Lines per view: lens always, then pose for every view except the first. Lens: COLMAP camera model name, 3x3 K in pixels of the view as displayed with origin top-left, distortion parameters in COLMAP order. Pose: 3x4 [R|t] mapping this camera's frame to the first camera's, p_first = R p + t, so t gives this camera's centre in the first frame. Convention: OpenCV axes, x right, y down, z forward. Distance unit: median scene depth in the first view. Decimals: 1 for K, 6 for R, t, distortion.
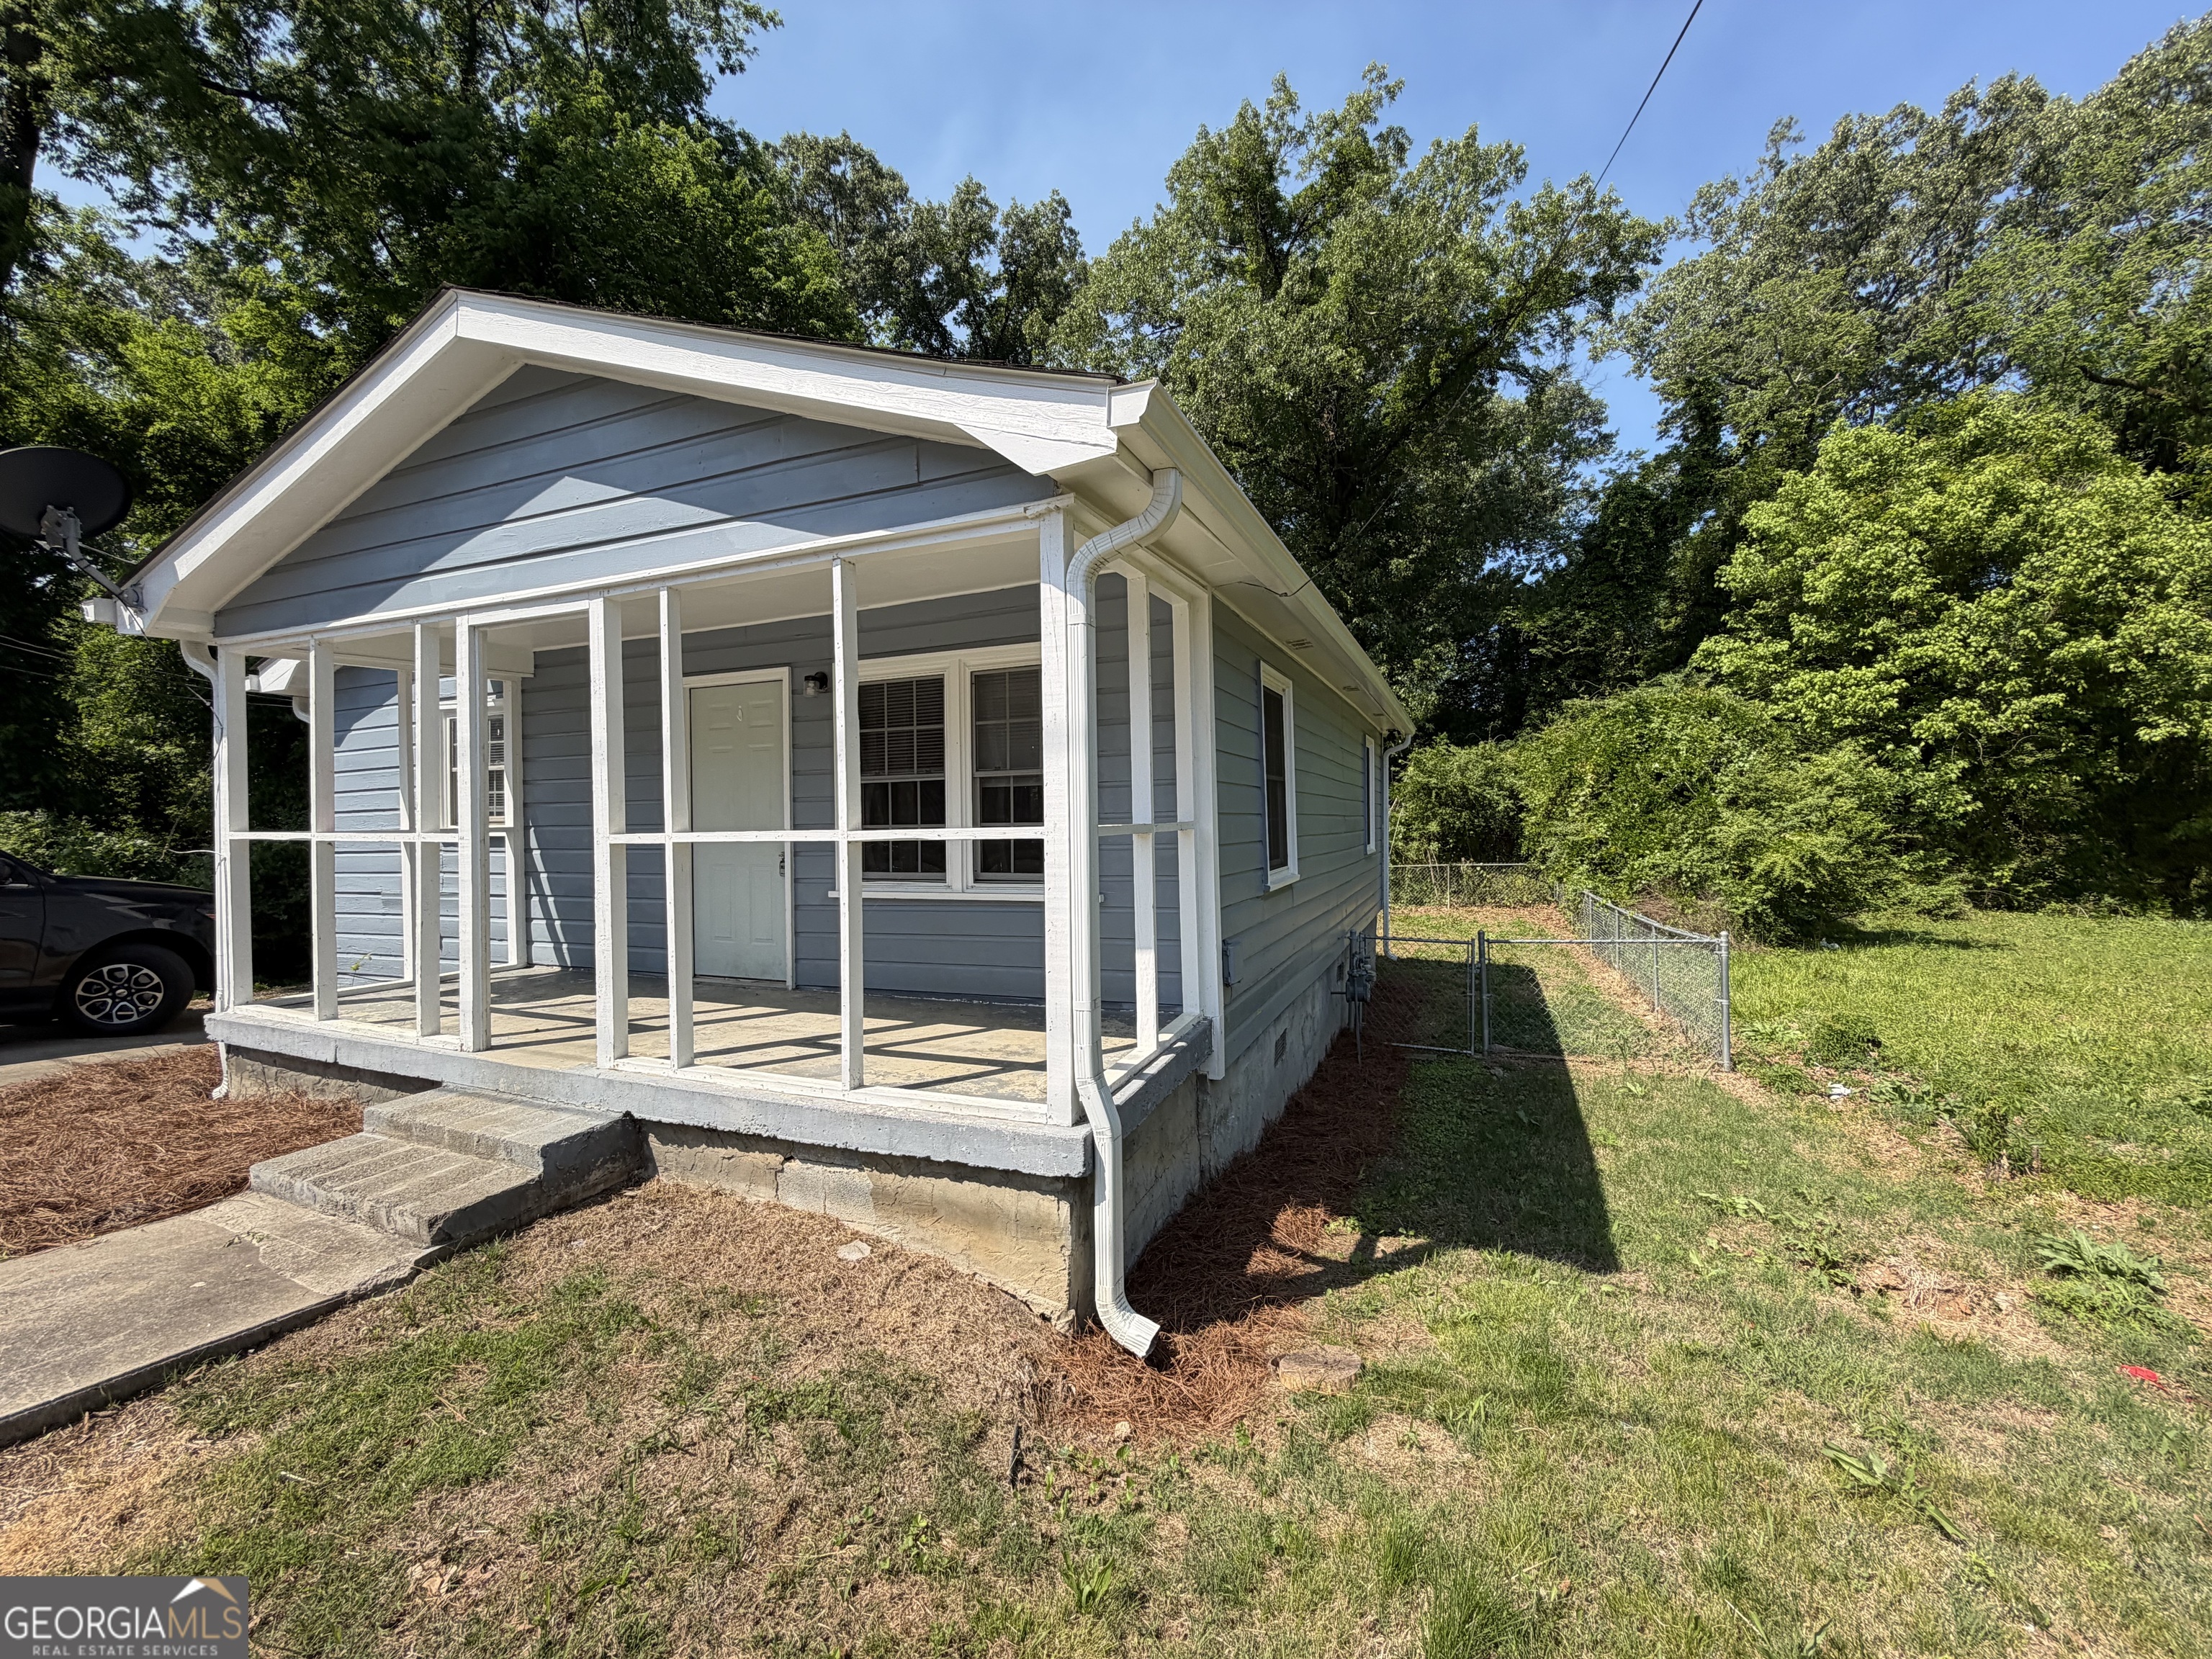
lens RADIAL K [[884.4, 0, 1097.4], [0, 884.4, 827.6], [0, 0, 1]] dist [0.001157, 0.000007]
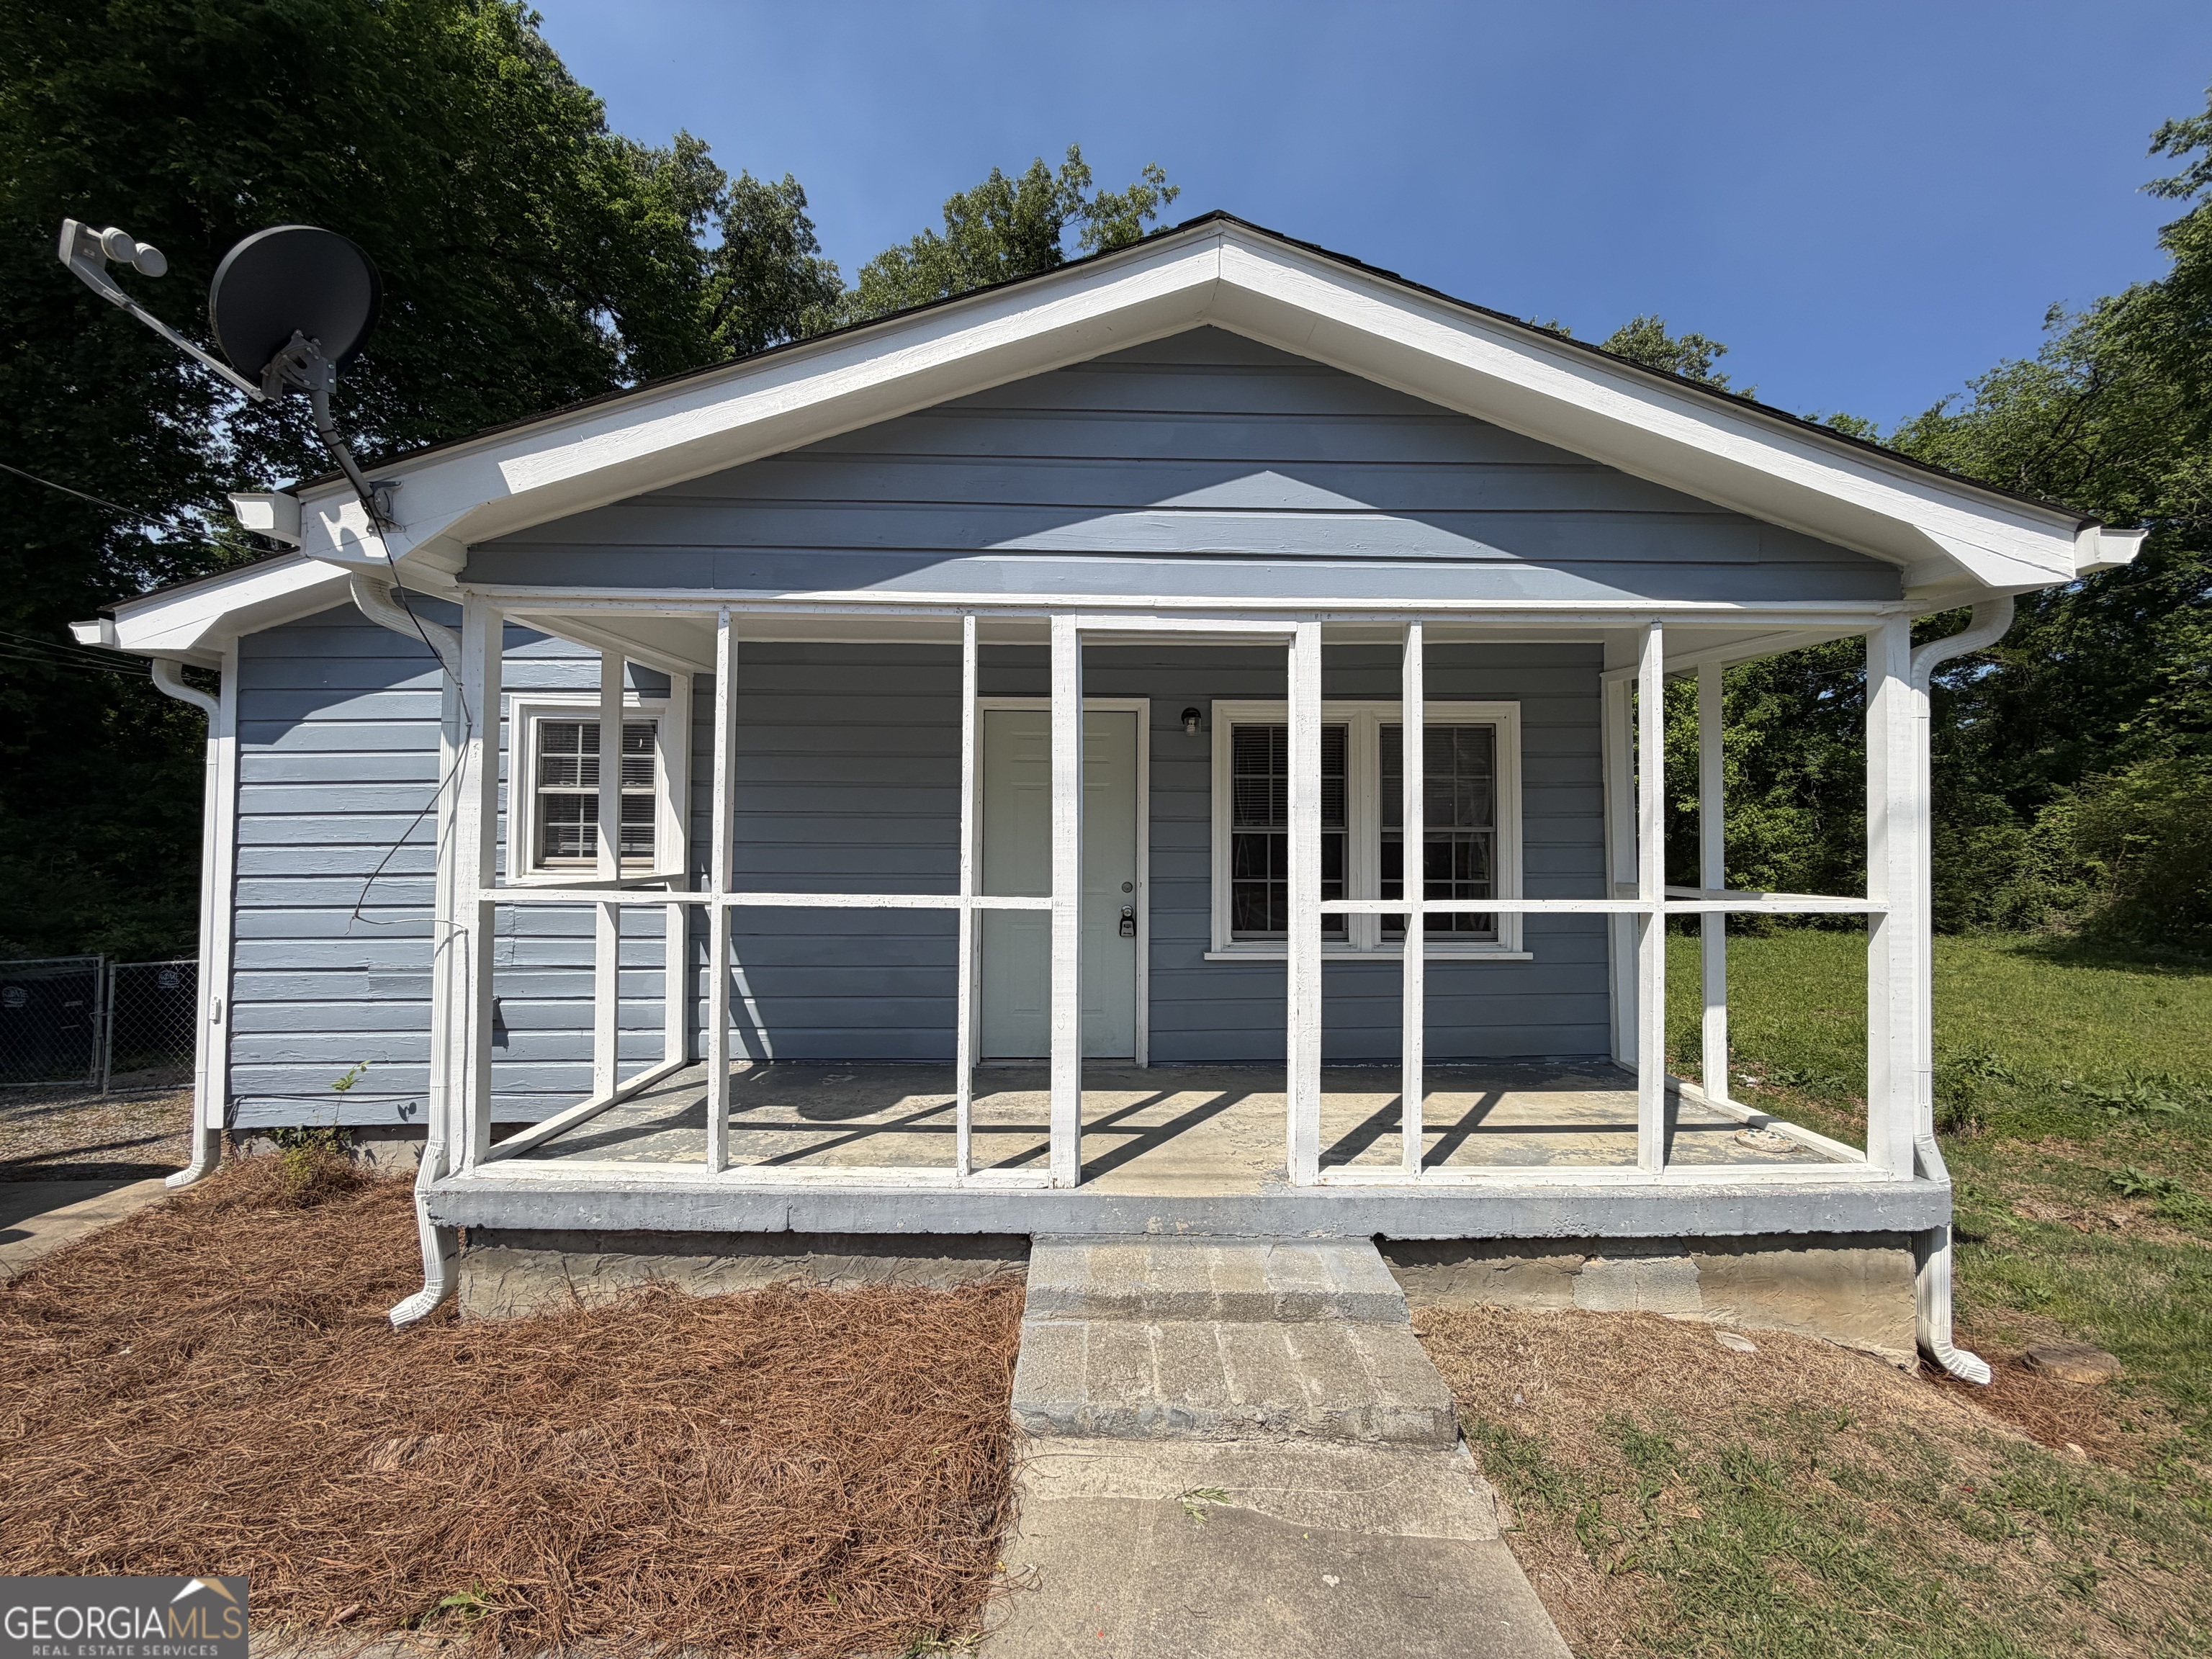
lens RADIAL K [[884.4, 0, 1096.6], [0, 884.4, 827.9], [0, 0, 1]] dist [0.001157, 0.000007]
pose [[0.916034, 0.027607, 0.400150, -0.818436], [-0.014626, 0.999264, -0.035457, -0.022637], [-0.400835, 0.026628, 0.915763, 0.237112]]
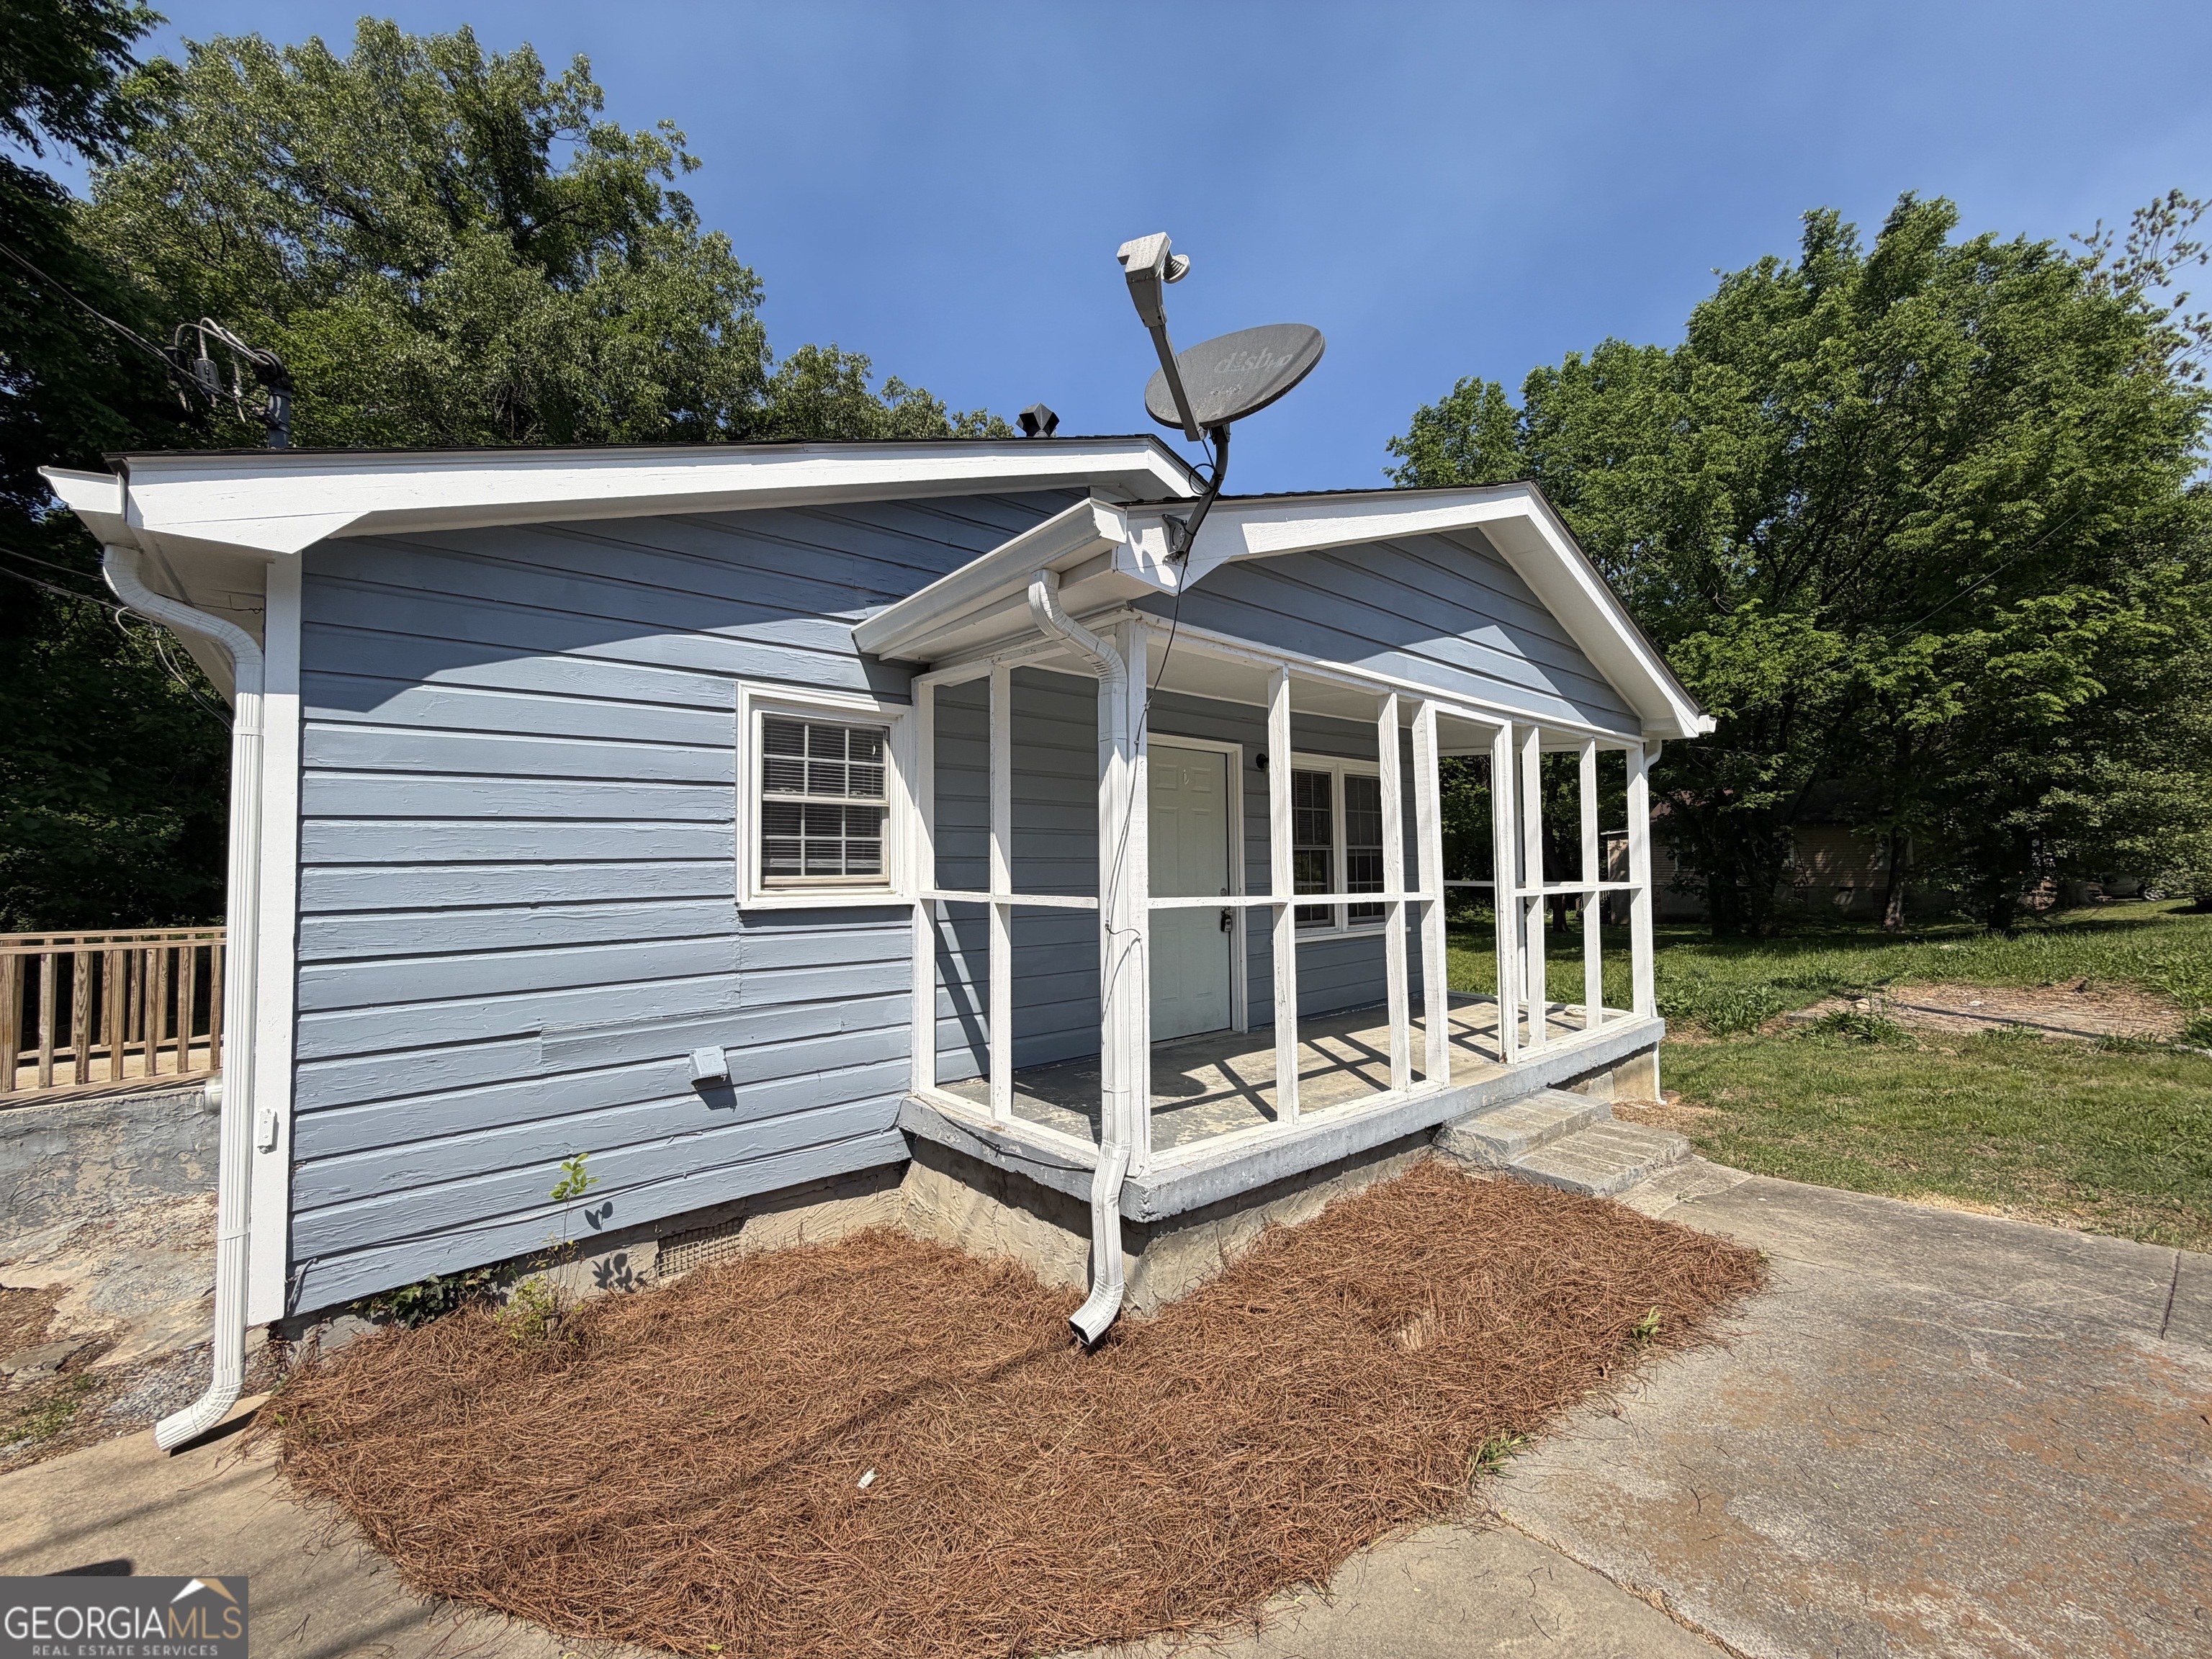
lens RADIAL K [[884.4, 0, 1094.3], [0, 884.4, 825.7], [0, 0, 1]] dist [0.001157, 0.000007]
pose [[0.453412, 0.051669, 0.889802, -1.576445], [0.008248, 0.998032, -0.062157, -0.008878], [-0.891263, 0.035522, 0.452093, 0.720902]]
